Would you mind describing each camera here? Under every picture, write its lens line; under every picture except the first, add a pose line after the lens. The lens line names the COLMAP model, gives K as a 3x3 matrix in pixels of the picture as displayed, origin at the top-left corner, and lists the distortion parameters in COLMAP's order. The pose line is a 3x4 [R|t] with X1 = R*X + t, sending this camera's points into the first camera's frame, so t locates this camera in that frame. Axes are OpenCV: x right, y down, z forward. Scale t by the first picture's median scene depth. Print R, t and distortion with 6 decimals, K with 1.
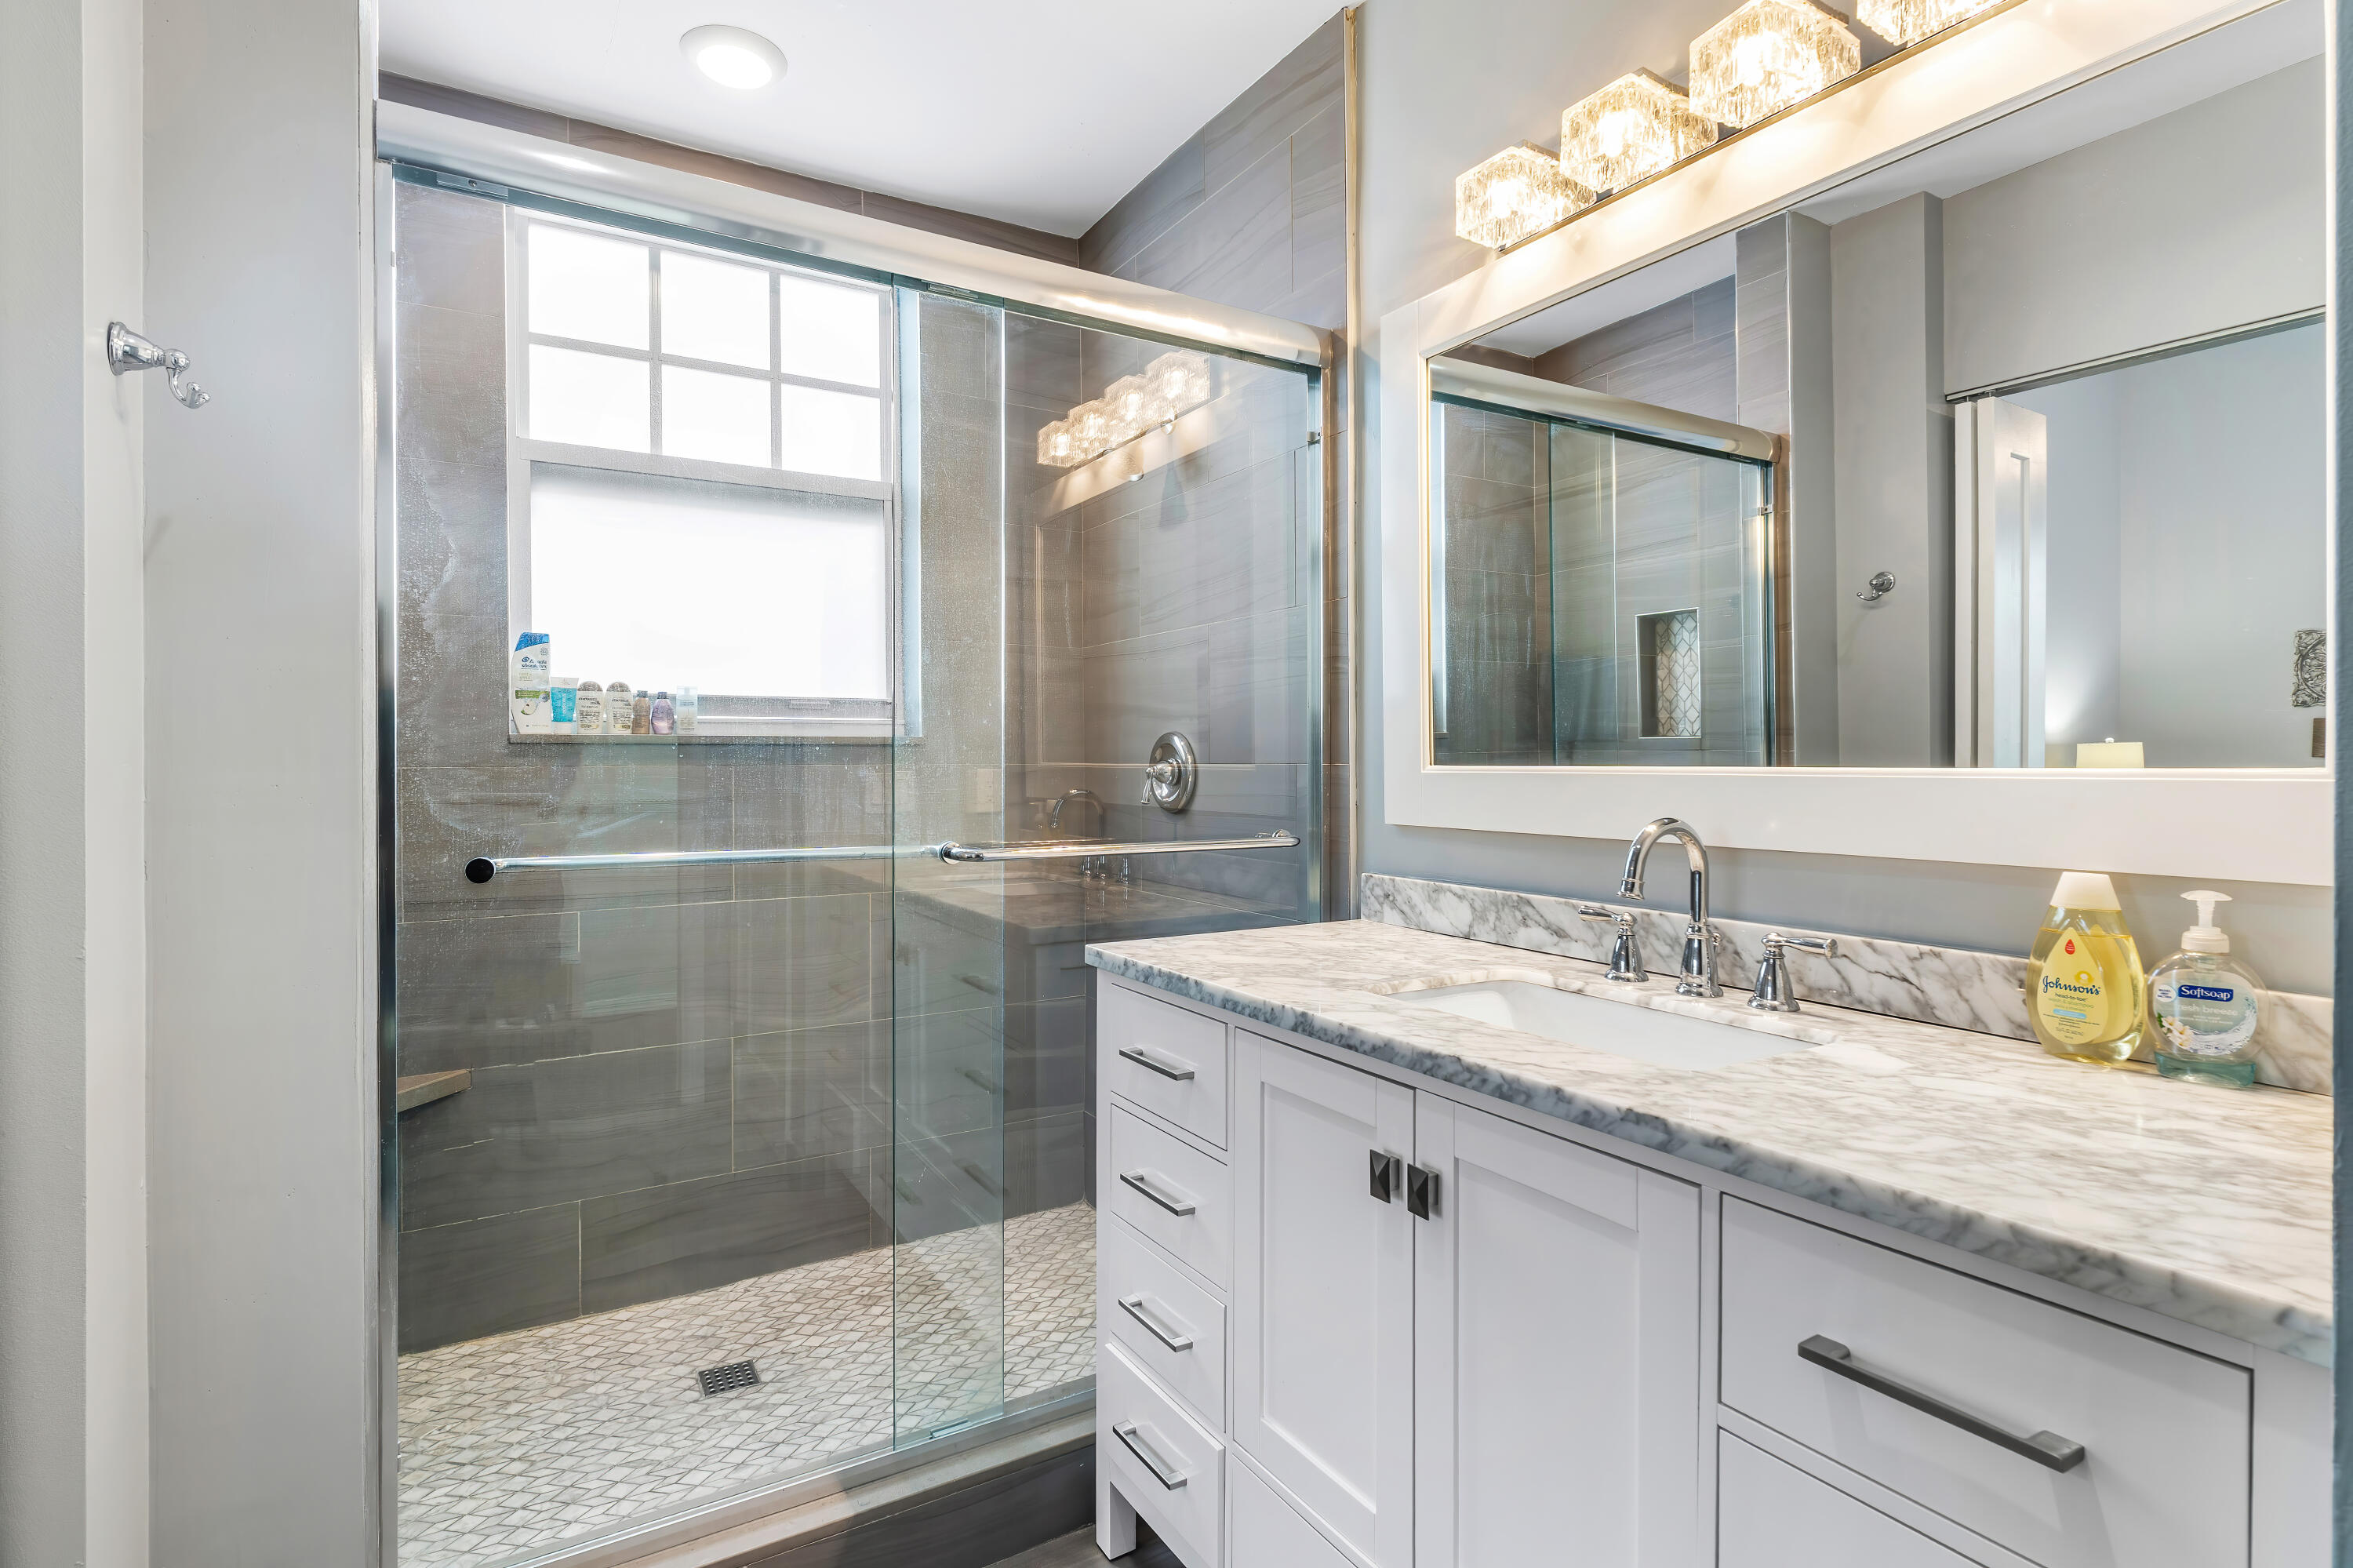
lens RADIAL K [[1147.8, 0, 1210.7], [0, 1147.8, 761.8], [0, 0, 1]] dist [-0.000989, 0.000317]
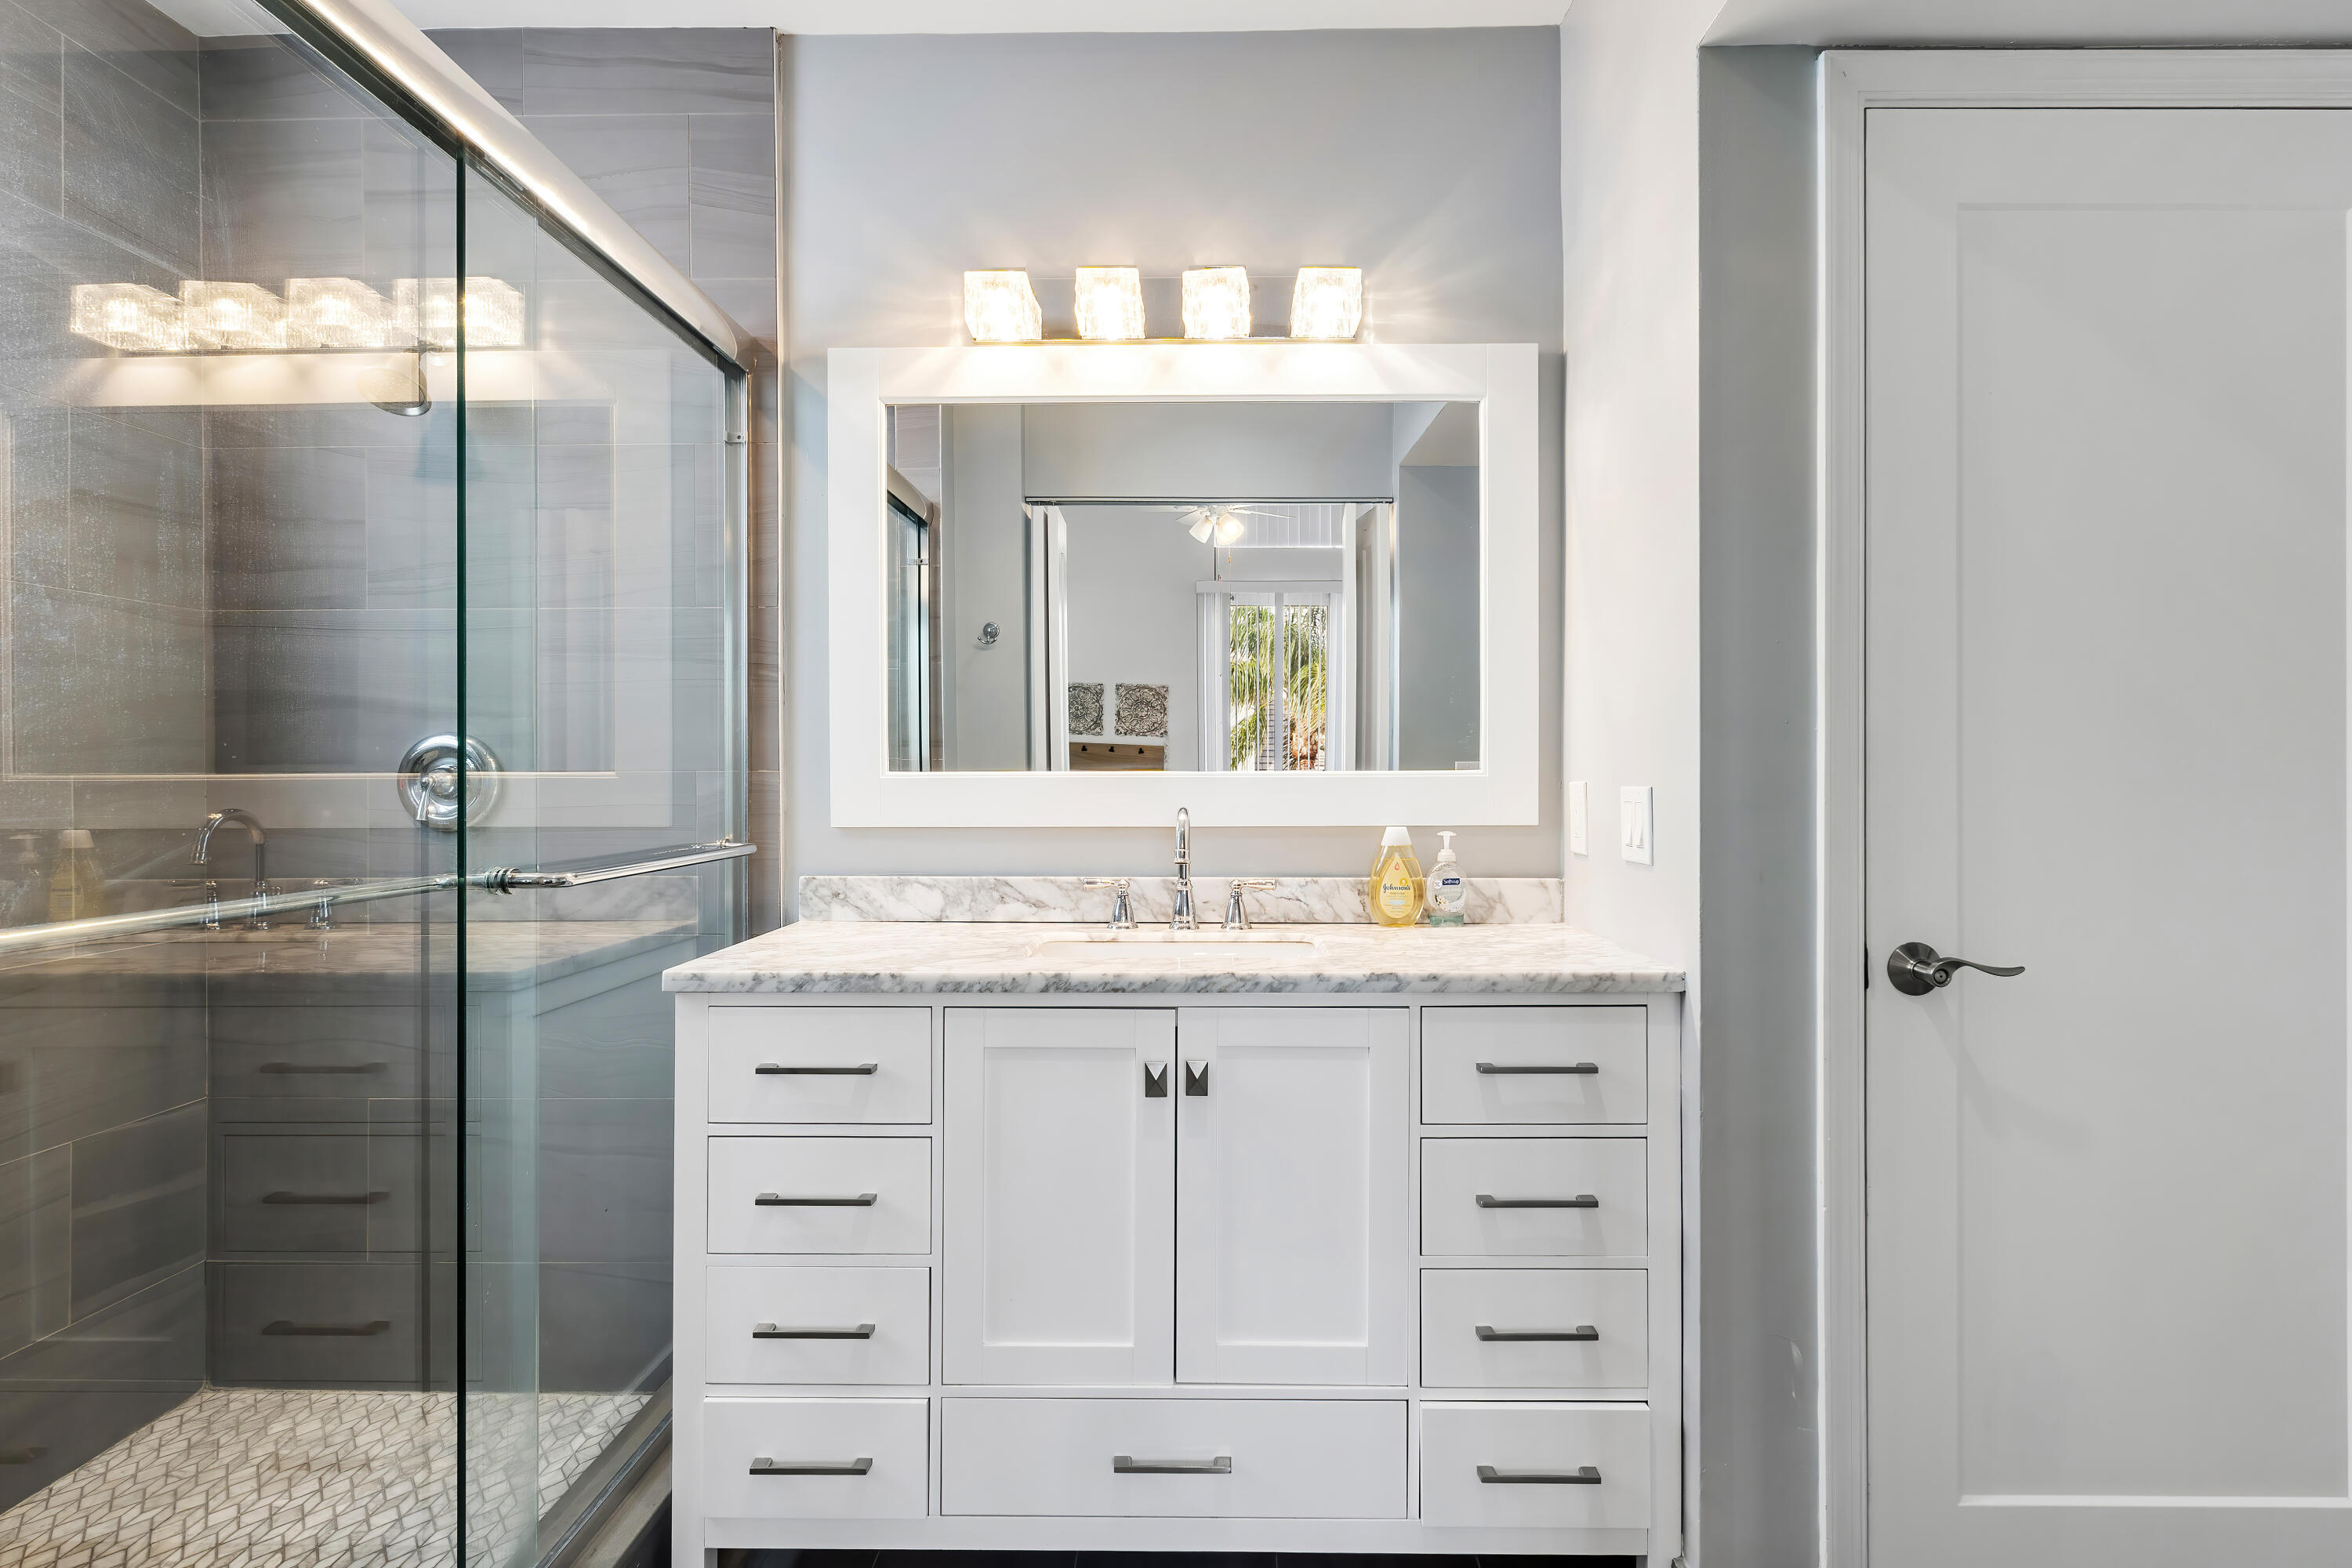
lens RADIAL K [[1147.2, 0, 1210.2], [0, 1147.2, 761.8], [0, 0, 1]] dist [-0.000989, 0.000317]
pose [[0.547126, 0.004725, 0.837037, -0.641000], [0.002638, 0.999969, -0.007368, 0.003096], [-0.837046, 0.006239, 0.547097, 0.154381]]
